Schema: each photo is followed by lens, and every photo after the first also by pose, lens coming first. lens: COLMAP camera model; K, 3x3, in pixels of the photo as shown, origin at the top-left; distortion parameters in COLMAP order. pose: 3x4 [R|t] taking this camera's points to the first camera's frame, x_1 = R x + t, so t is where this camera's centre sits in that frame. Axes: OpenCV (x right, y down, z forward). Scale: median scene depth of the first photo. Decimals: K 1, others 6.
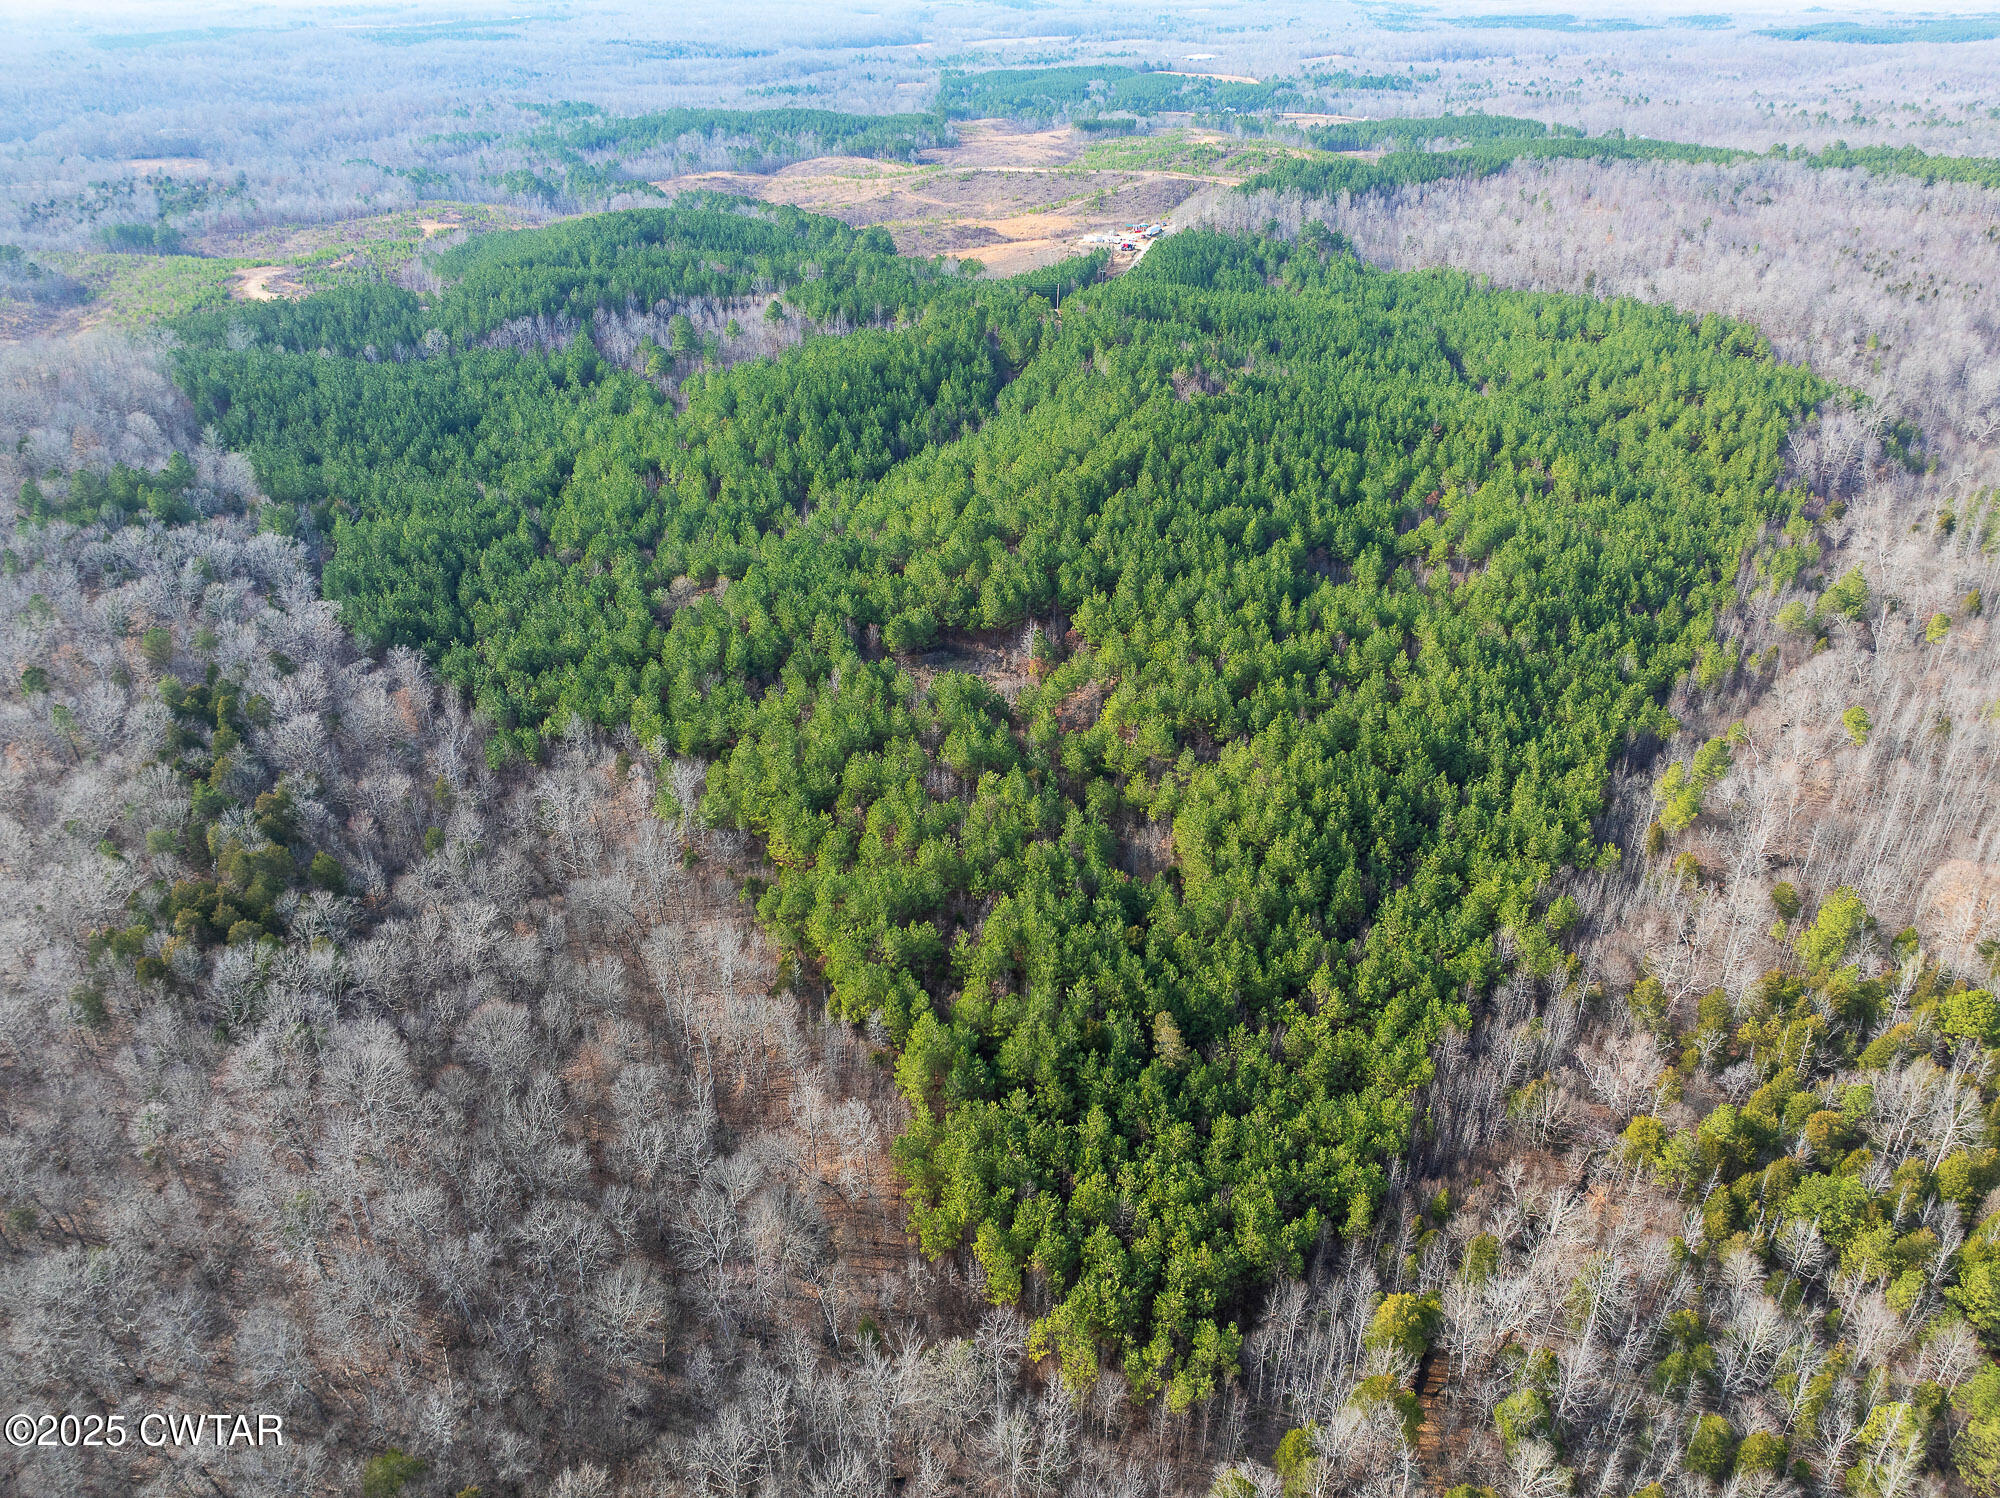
lens RADIAL K [[1407.1, 0, 1002.8], [0, 1407.1, 746.2], [0, 0, 1]] dist [-0.041449, 0.017562]
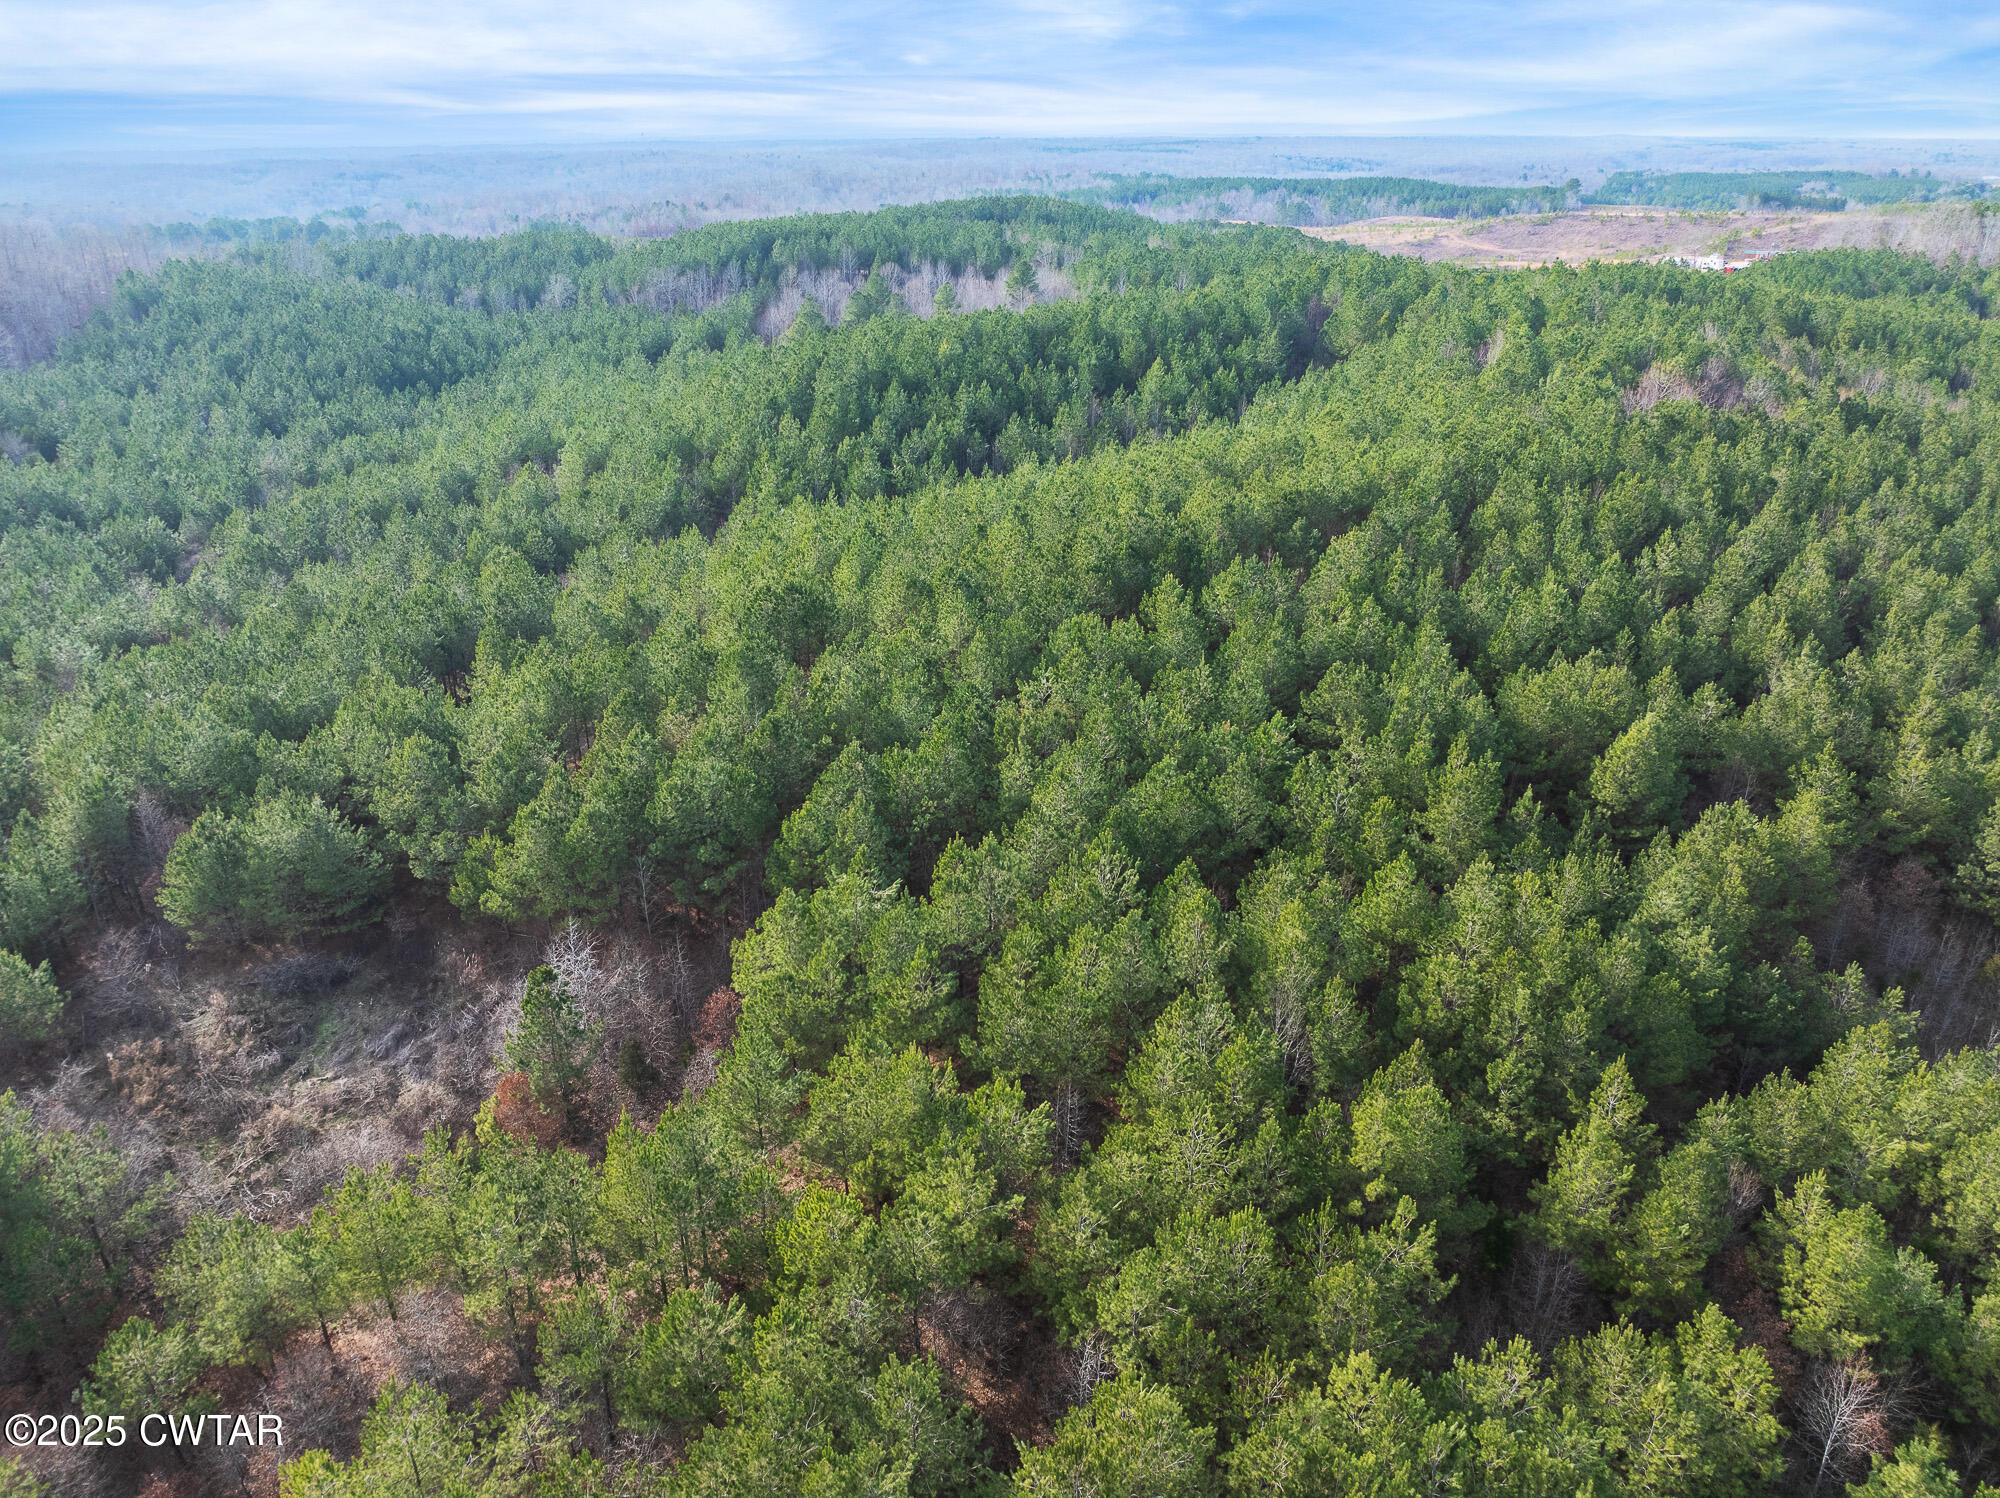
lens RADIAL K [[1407.1, 0, 997.3], [0, 1407.1, 751.7], [0, 0, 1]] dist [-0.041449, 0.017562]
pose [[0.892628, 0.175031, -0.415428, 0.141957], [-0.213488, 0.975786, -0.047596, -0.090004], [0.397038, 0.131174, 0.908380, 0.550820]]
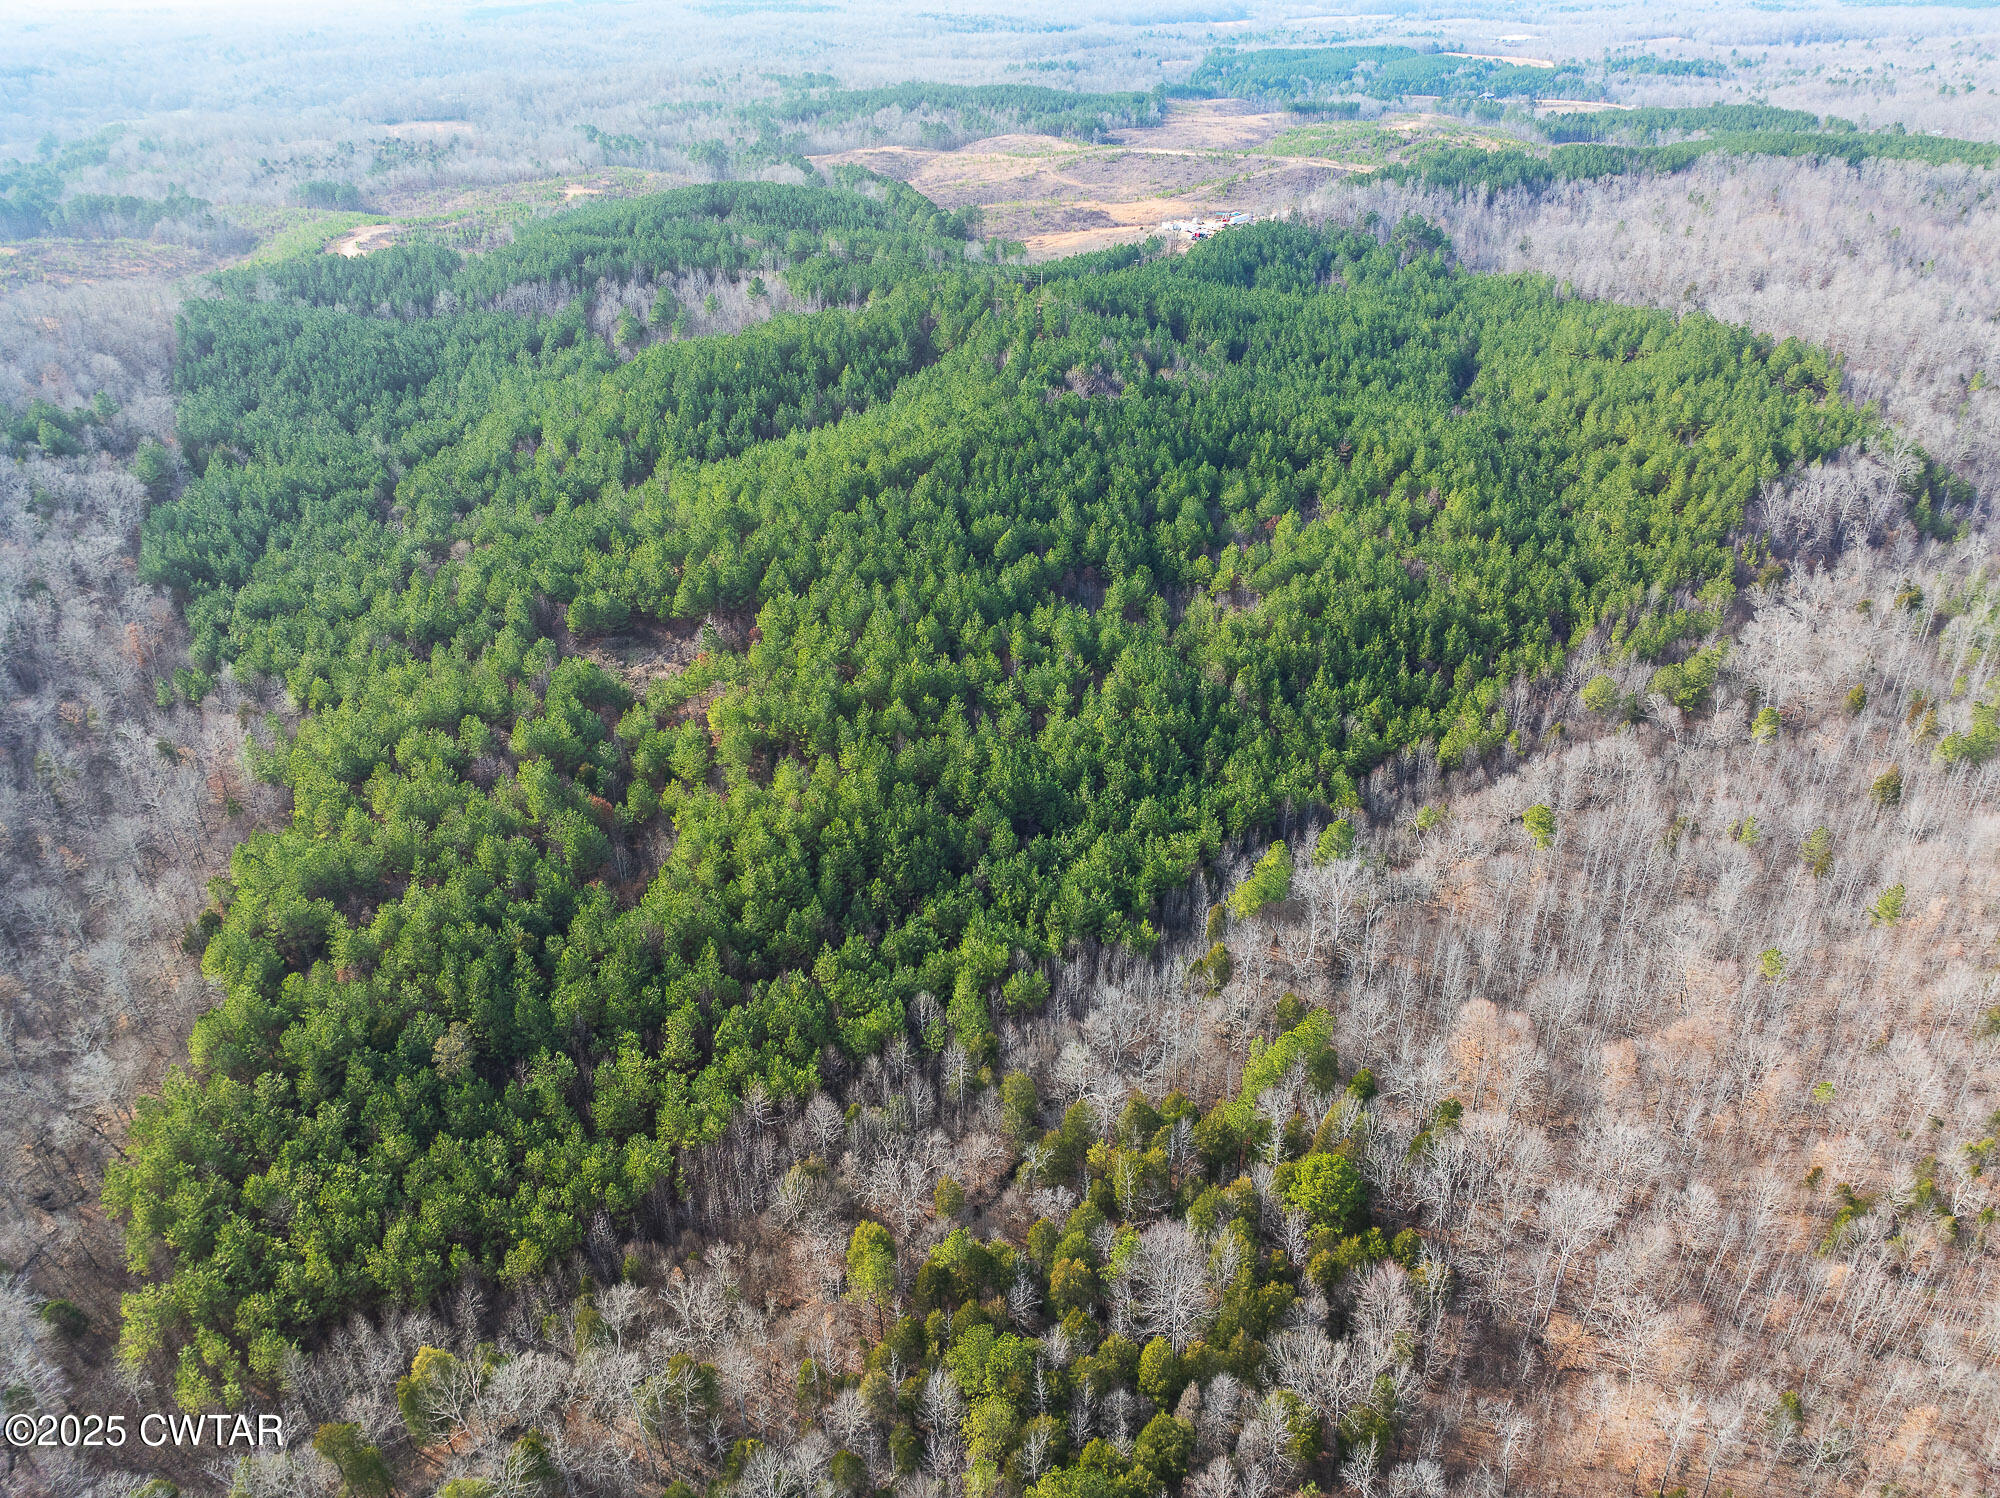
lens RADIAL K [[1407.1, 0, 997.7], [0, 1407.1, 742.1], [0, 0, 1]] dist [-0.041449, 0.017562]
pose [[0.970419, 0.113550, -0.213059, 0.307585], [-0.110967, 0.993532, 0.024080, -0.032881], [0.214415, 0.000275, 0.976743, 0.057332]]
